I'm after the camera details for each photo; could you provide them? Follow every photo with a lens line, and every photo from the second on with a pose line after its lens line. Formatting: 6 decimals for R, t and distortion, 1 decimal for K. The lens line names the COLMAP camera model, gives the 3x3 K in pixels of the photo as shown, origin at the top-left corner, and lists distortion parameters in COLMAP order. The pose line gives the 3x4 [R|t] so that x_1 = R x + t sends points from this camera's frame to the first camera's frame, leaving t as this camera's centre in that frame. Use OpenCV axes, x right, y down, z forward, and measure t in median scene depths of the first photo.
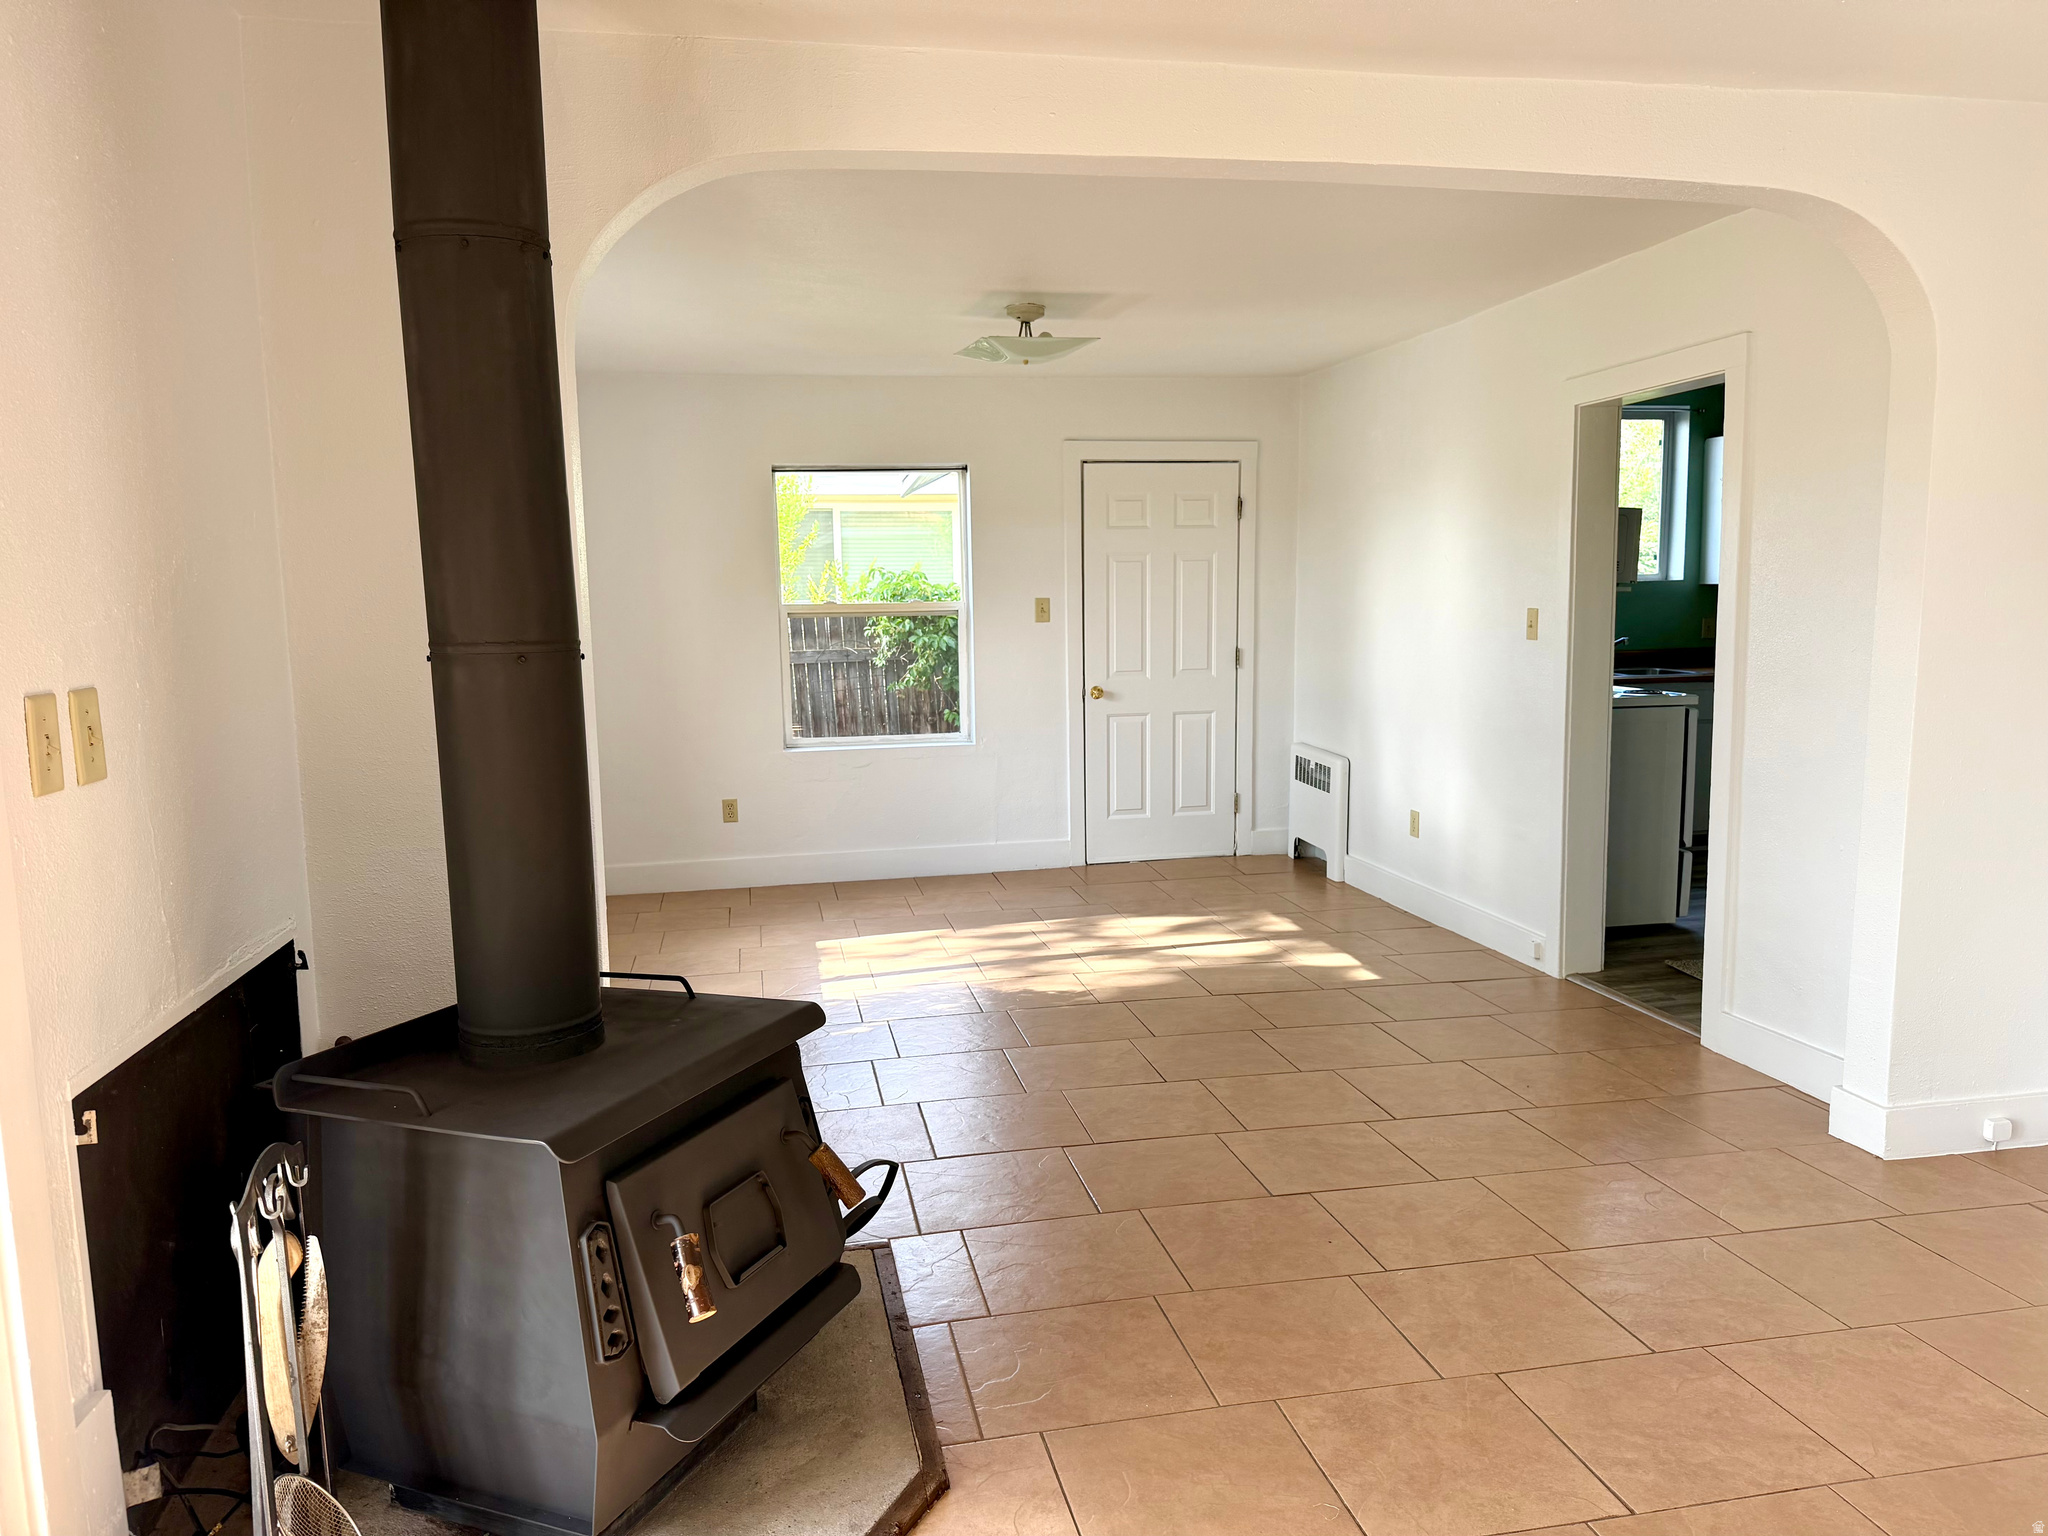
lens RADIAL K [[1458.0, 0, 1041.2], [0, 1458.0, 770.1], [0, 0, 1]] dist [0.061757, -0.061404]
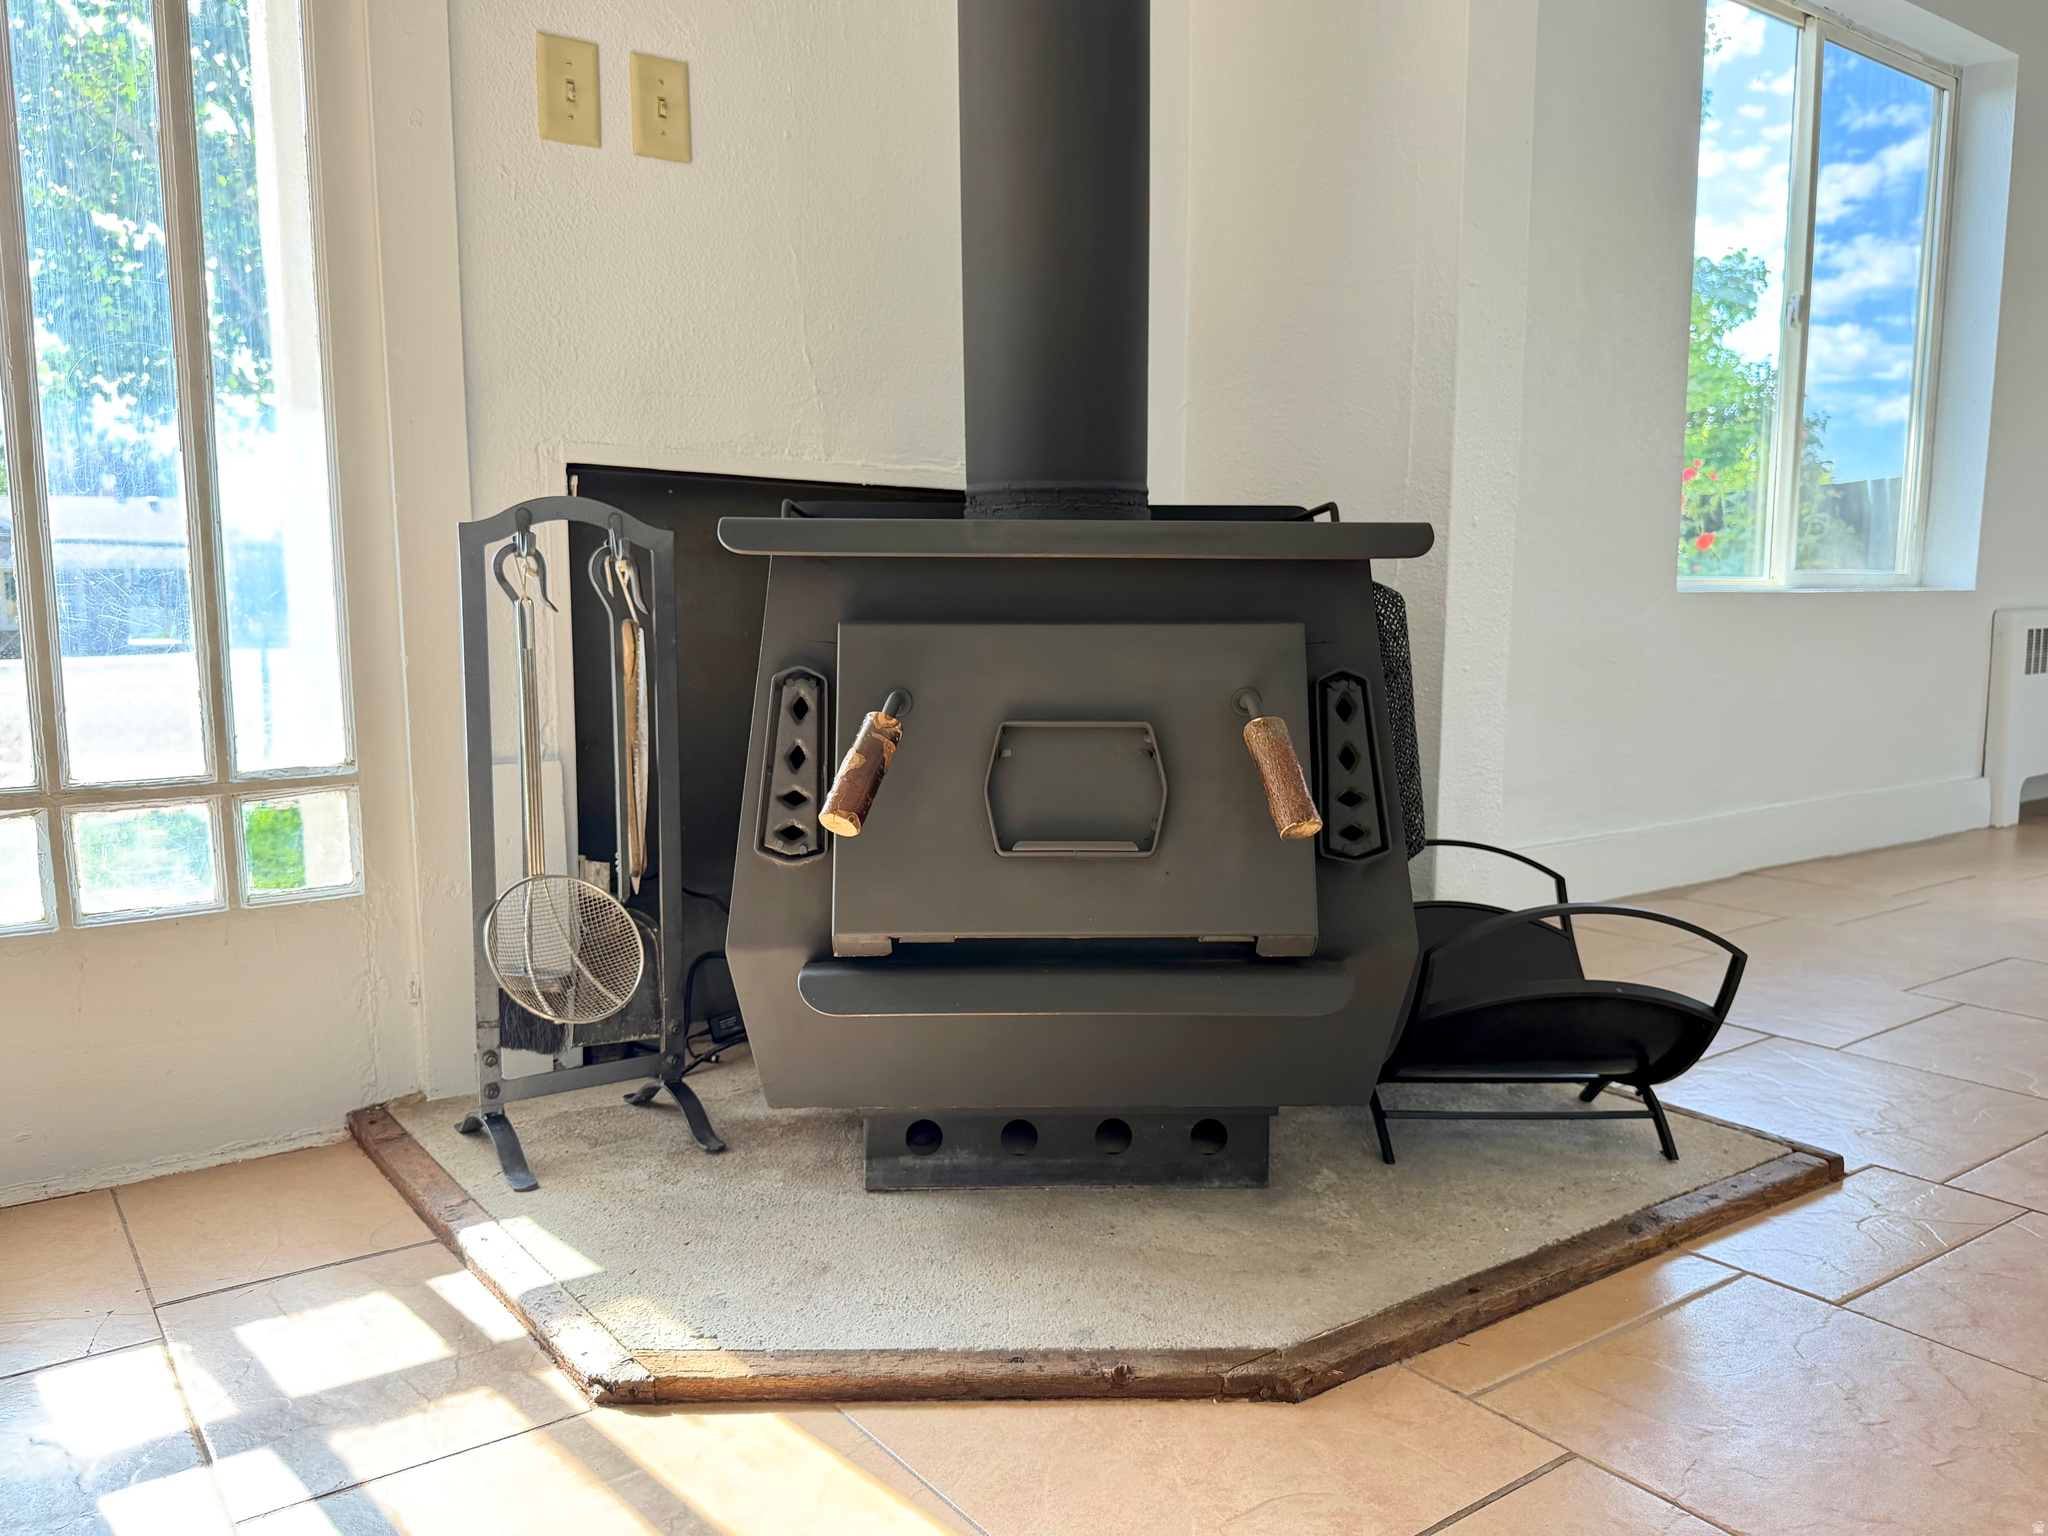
lens RADIAL K [[1458.0, 0, 1053.5], [0, 1458.0, 776.9], [0, 0, 1]] dist [0.061757, -0.061404]
pose [[0.426135, 0.127733, -0.895596, 0.101098], [-0.126148, 0.988700, 0.080989, 0.077713], [0.895821, 0.078465, 0.437433, 0.218528]]
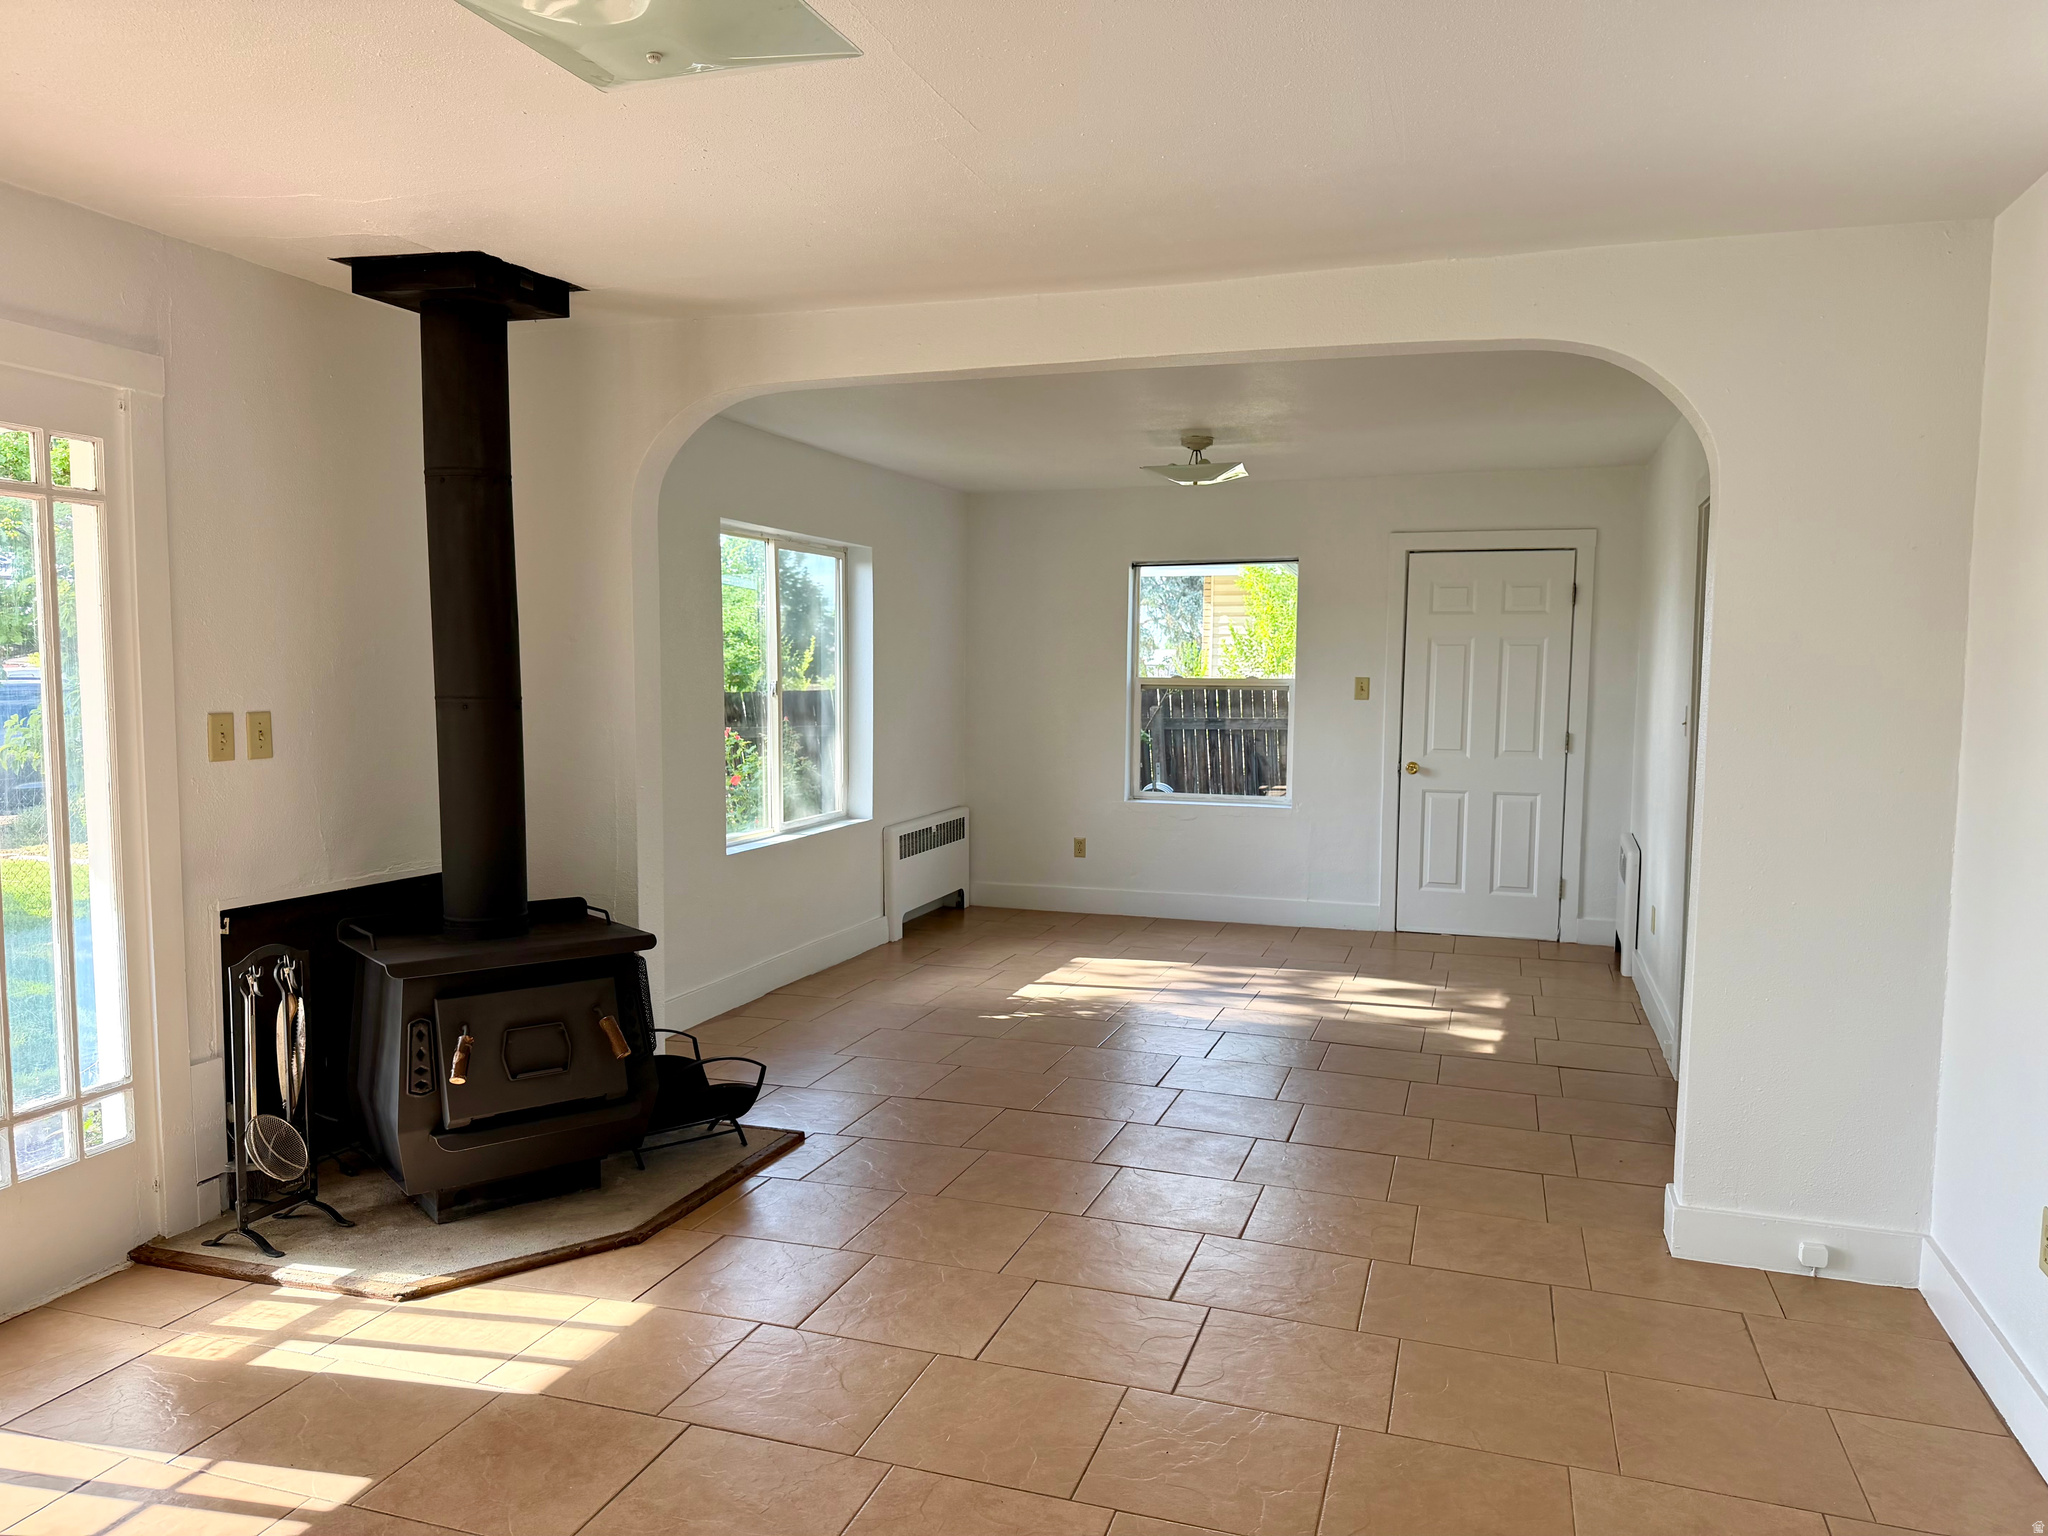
lens RADIAL K [[1458.0, 0, 1019.7], [0, 1458.0, 763.5], [0, 0, 1]] dist [0.061757, -0.061404]
pose [[0.866501, 0.059644, -0.495599, 0.325249], [-0.083919, 0.996111, -0.026844, -0.004528], [0.492071, 0.064850, 0.868136, -0.060612]]
